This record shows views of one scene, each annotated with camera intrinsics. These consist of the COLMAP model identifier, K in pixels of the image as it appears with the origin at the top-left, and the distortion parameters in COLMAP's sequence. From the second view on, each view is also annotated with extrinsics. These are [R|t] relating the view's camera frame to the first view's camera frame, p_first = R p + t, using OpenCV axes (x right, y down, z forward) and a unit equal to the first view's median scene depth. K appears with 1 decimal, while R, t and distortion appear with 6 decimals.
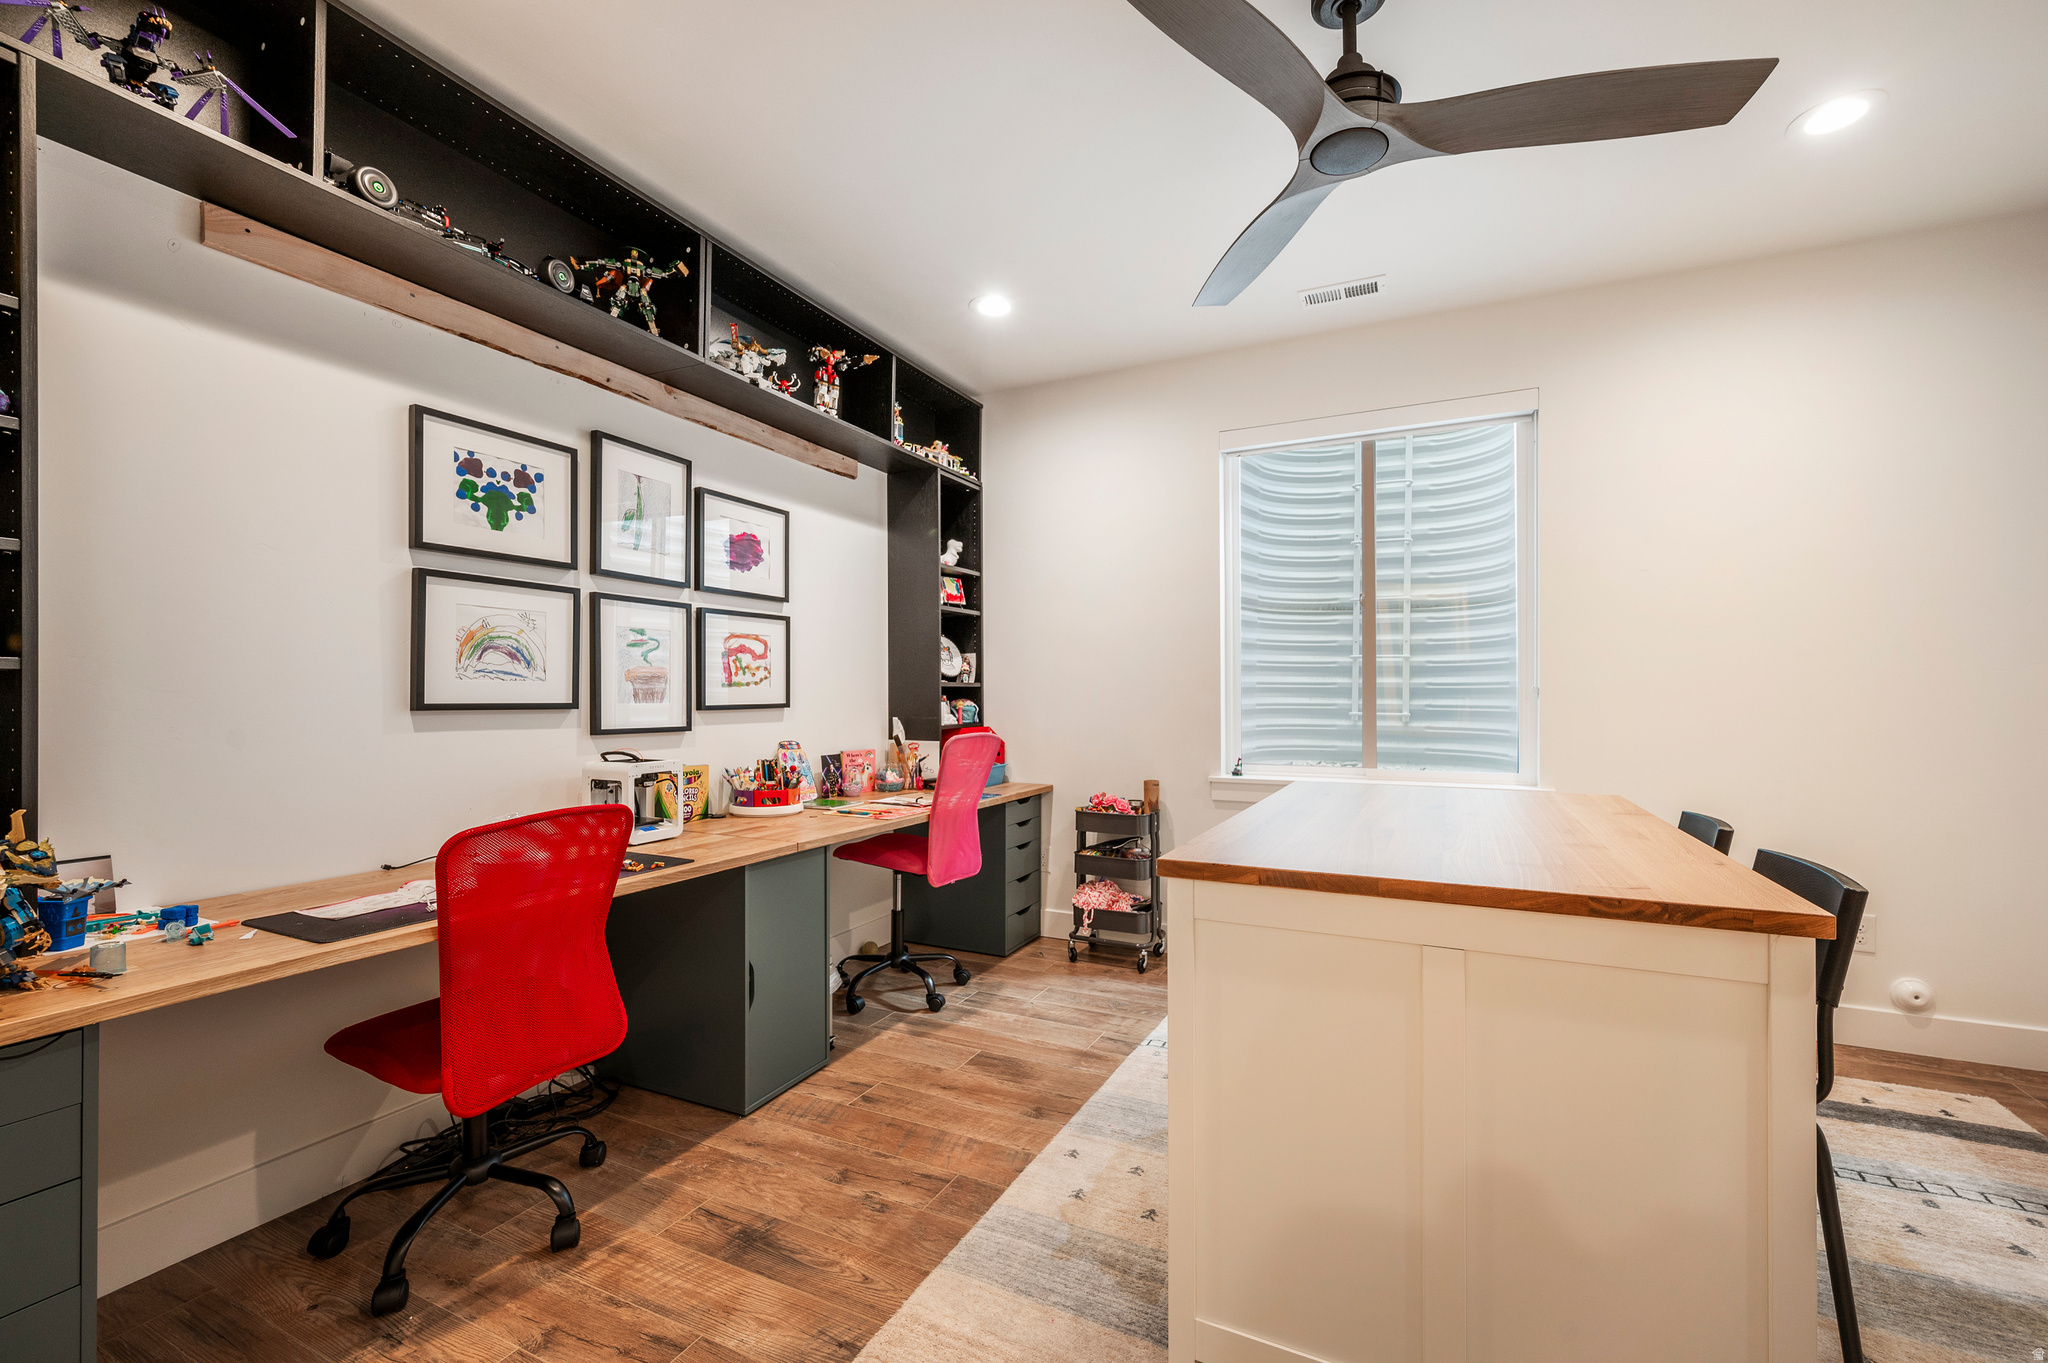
lens RADIAL K [[862.8, 0, 1033.1], [0, 862.8, 683.2], [0, 0, 1]] dist [-0.006233, 0.000228]
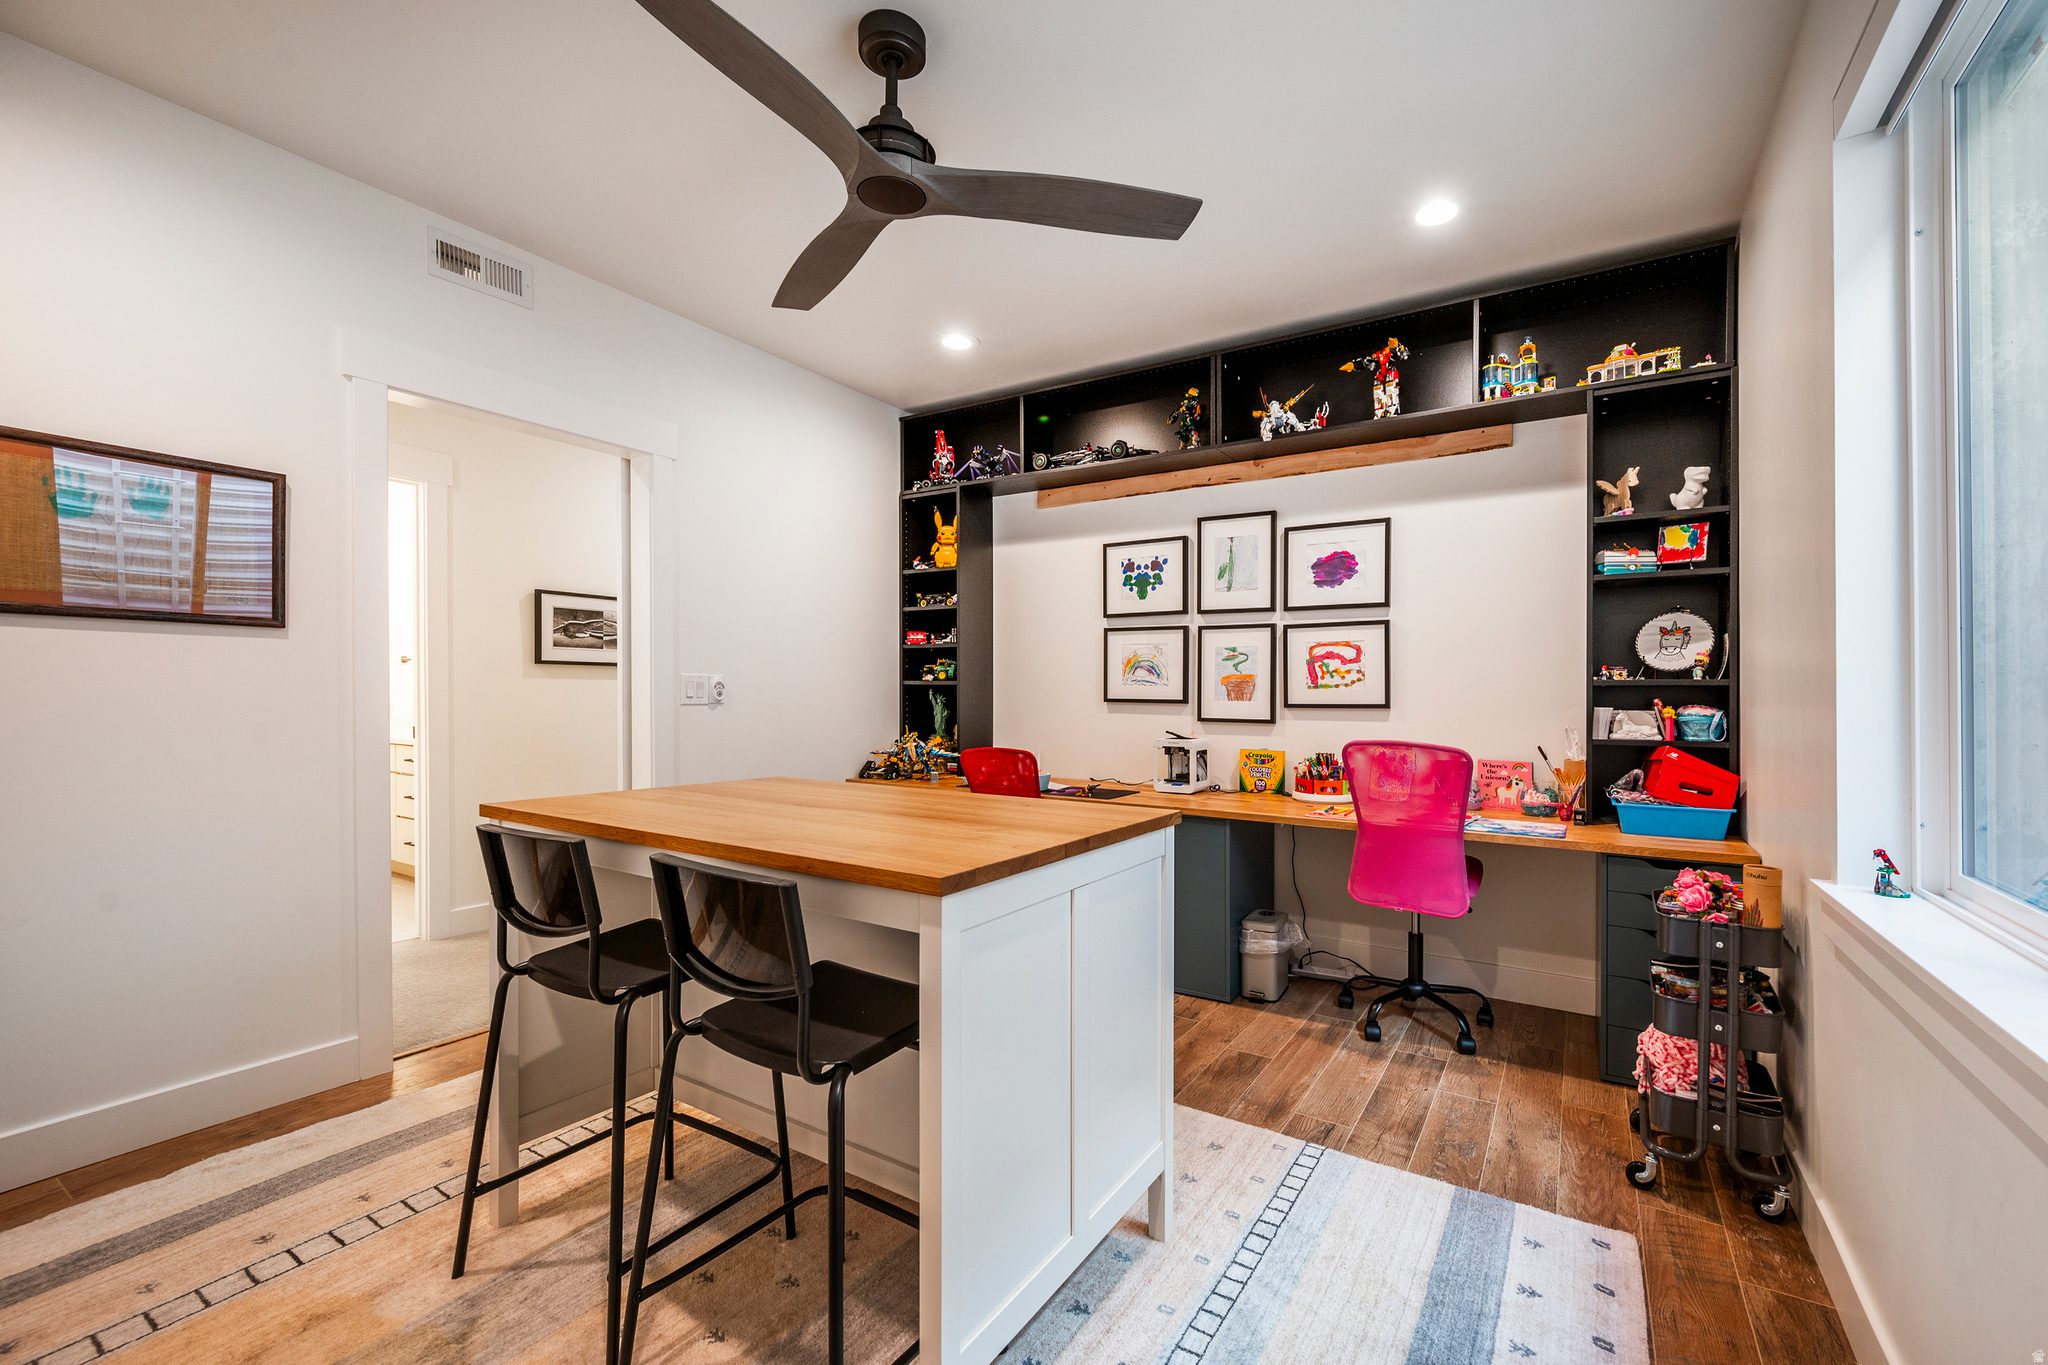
lens RADIAL K [[851.6, 0, 1045.1], [0, 851.6, 693.0], [0, 0, 1]] dist [-0.003974, 0.001113]
pose [[-0.136792, -0.002203, -0.990597, 0.878950], [0.005106, 0.999983, -0.002929, 0.012224], [0.990587, -0.005459, -0.136778, 0.828068]]
